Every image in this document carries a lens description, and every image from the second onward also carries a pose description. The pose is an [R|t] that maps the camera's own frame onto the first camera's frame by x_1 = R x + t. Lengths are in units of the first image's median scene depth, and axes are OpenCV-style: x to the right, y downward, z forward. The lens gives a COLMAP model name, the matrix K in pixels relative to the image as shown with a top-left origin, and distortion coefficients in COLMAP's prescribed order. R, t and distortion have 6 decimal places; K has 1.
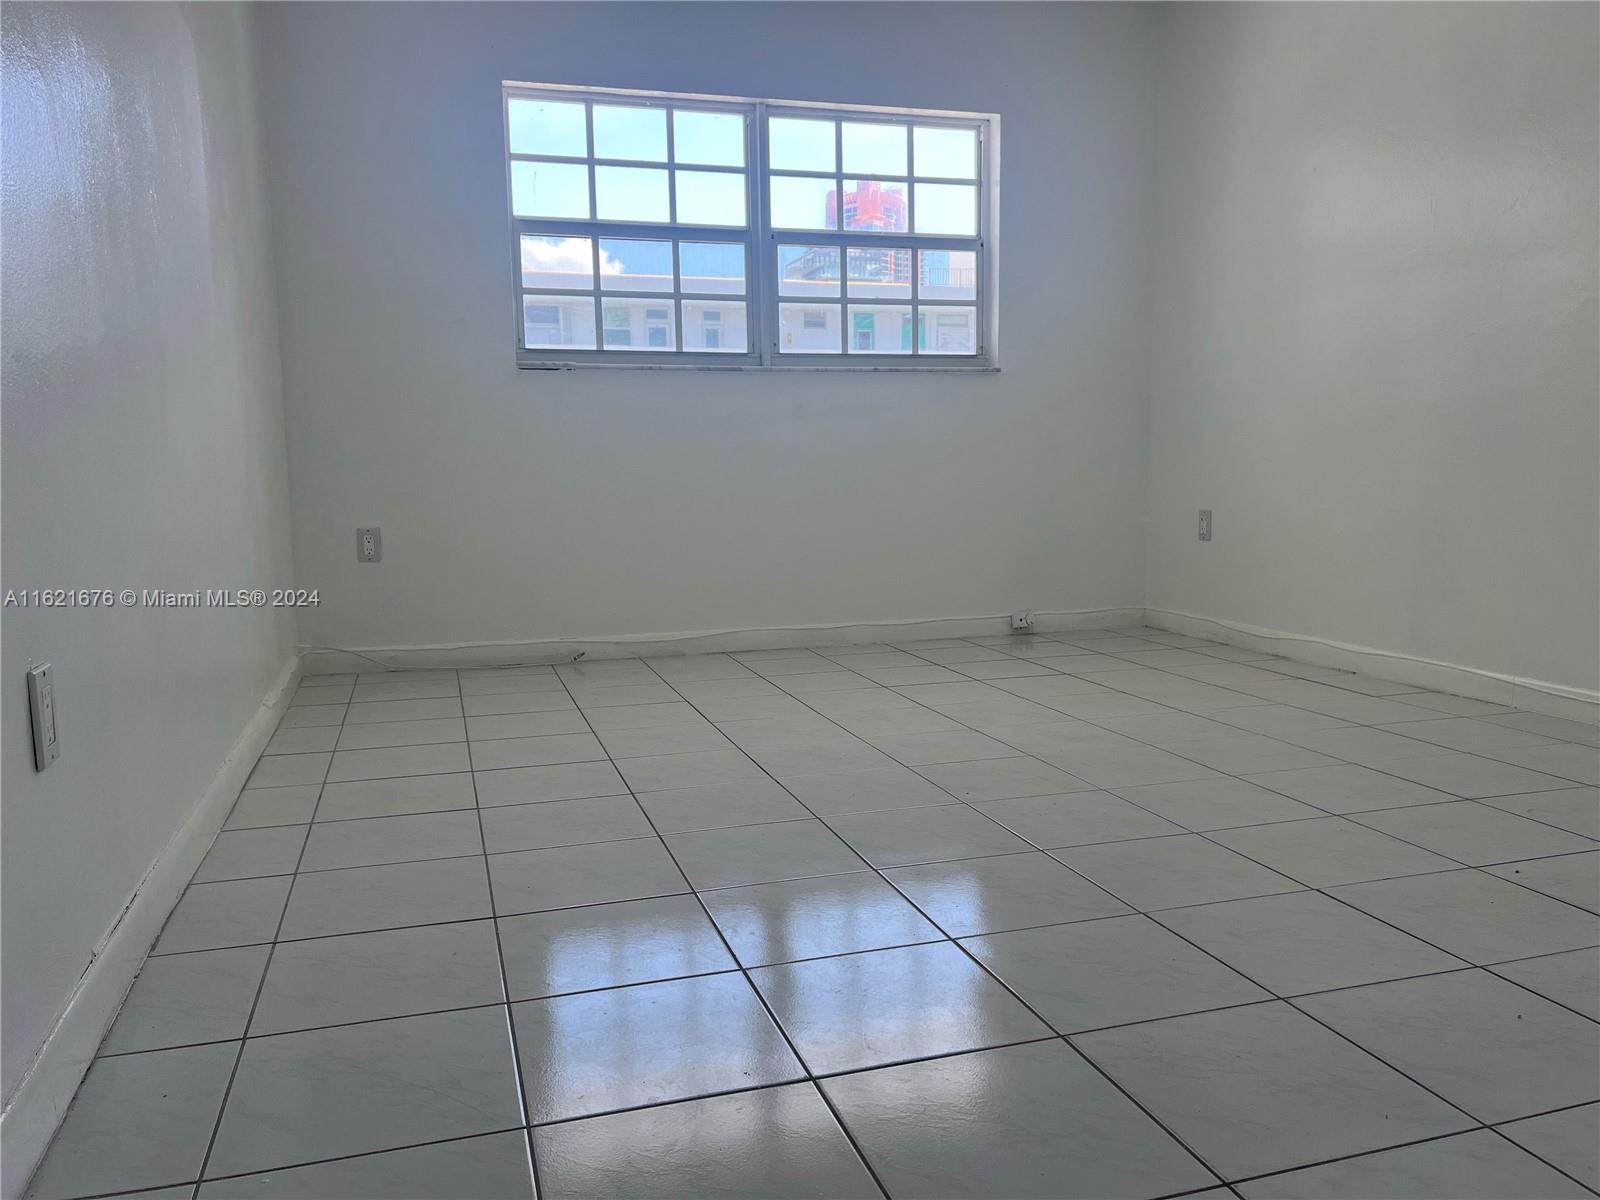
lens RADIAL K [[1191.2, 0, 799.6], [0, 1191.2, 597.7], [0, 0, 1]] dist [0.001965, 0.000587]
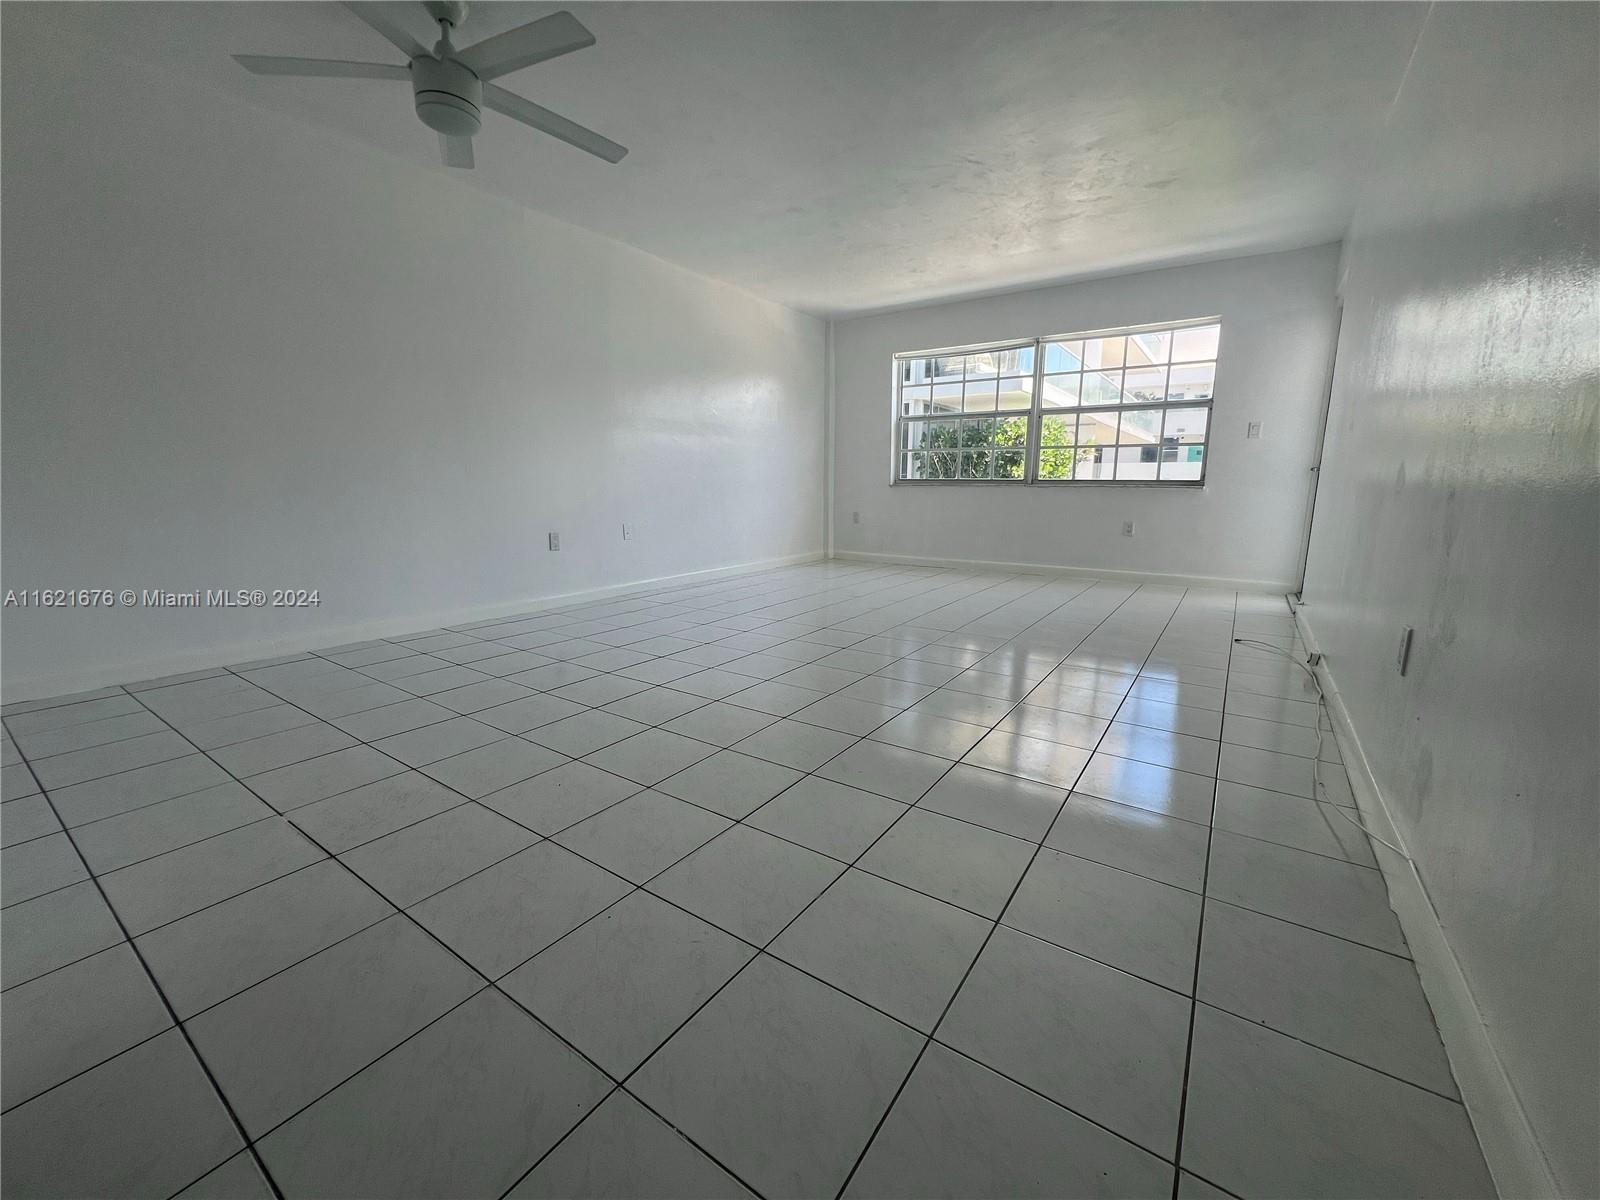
lens RADIAL K [[645.0, 0, 795.8], [0, 645.0, 599.5], [0, 0, 1]] dist [-0.000102, -0.000007]
pose [[0.624675, 0.155554, -0.765235, 0.514654], [-0.162558, 0.984394, 0.067405, -0.034966], [0.763778, 0.082289, 0.640213, 0.135995]]
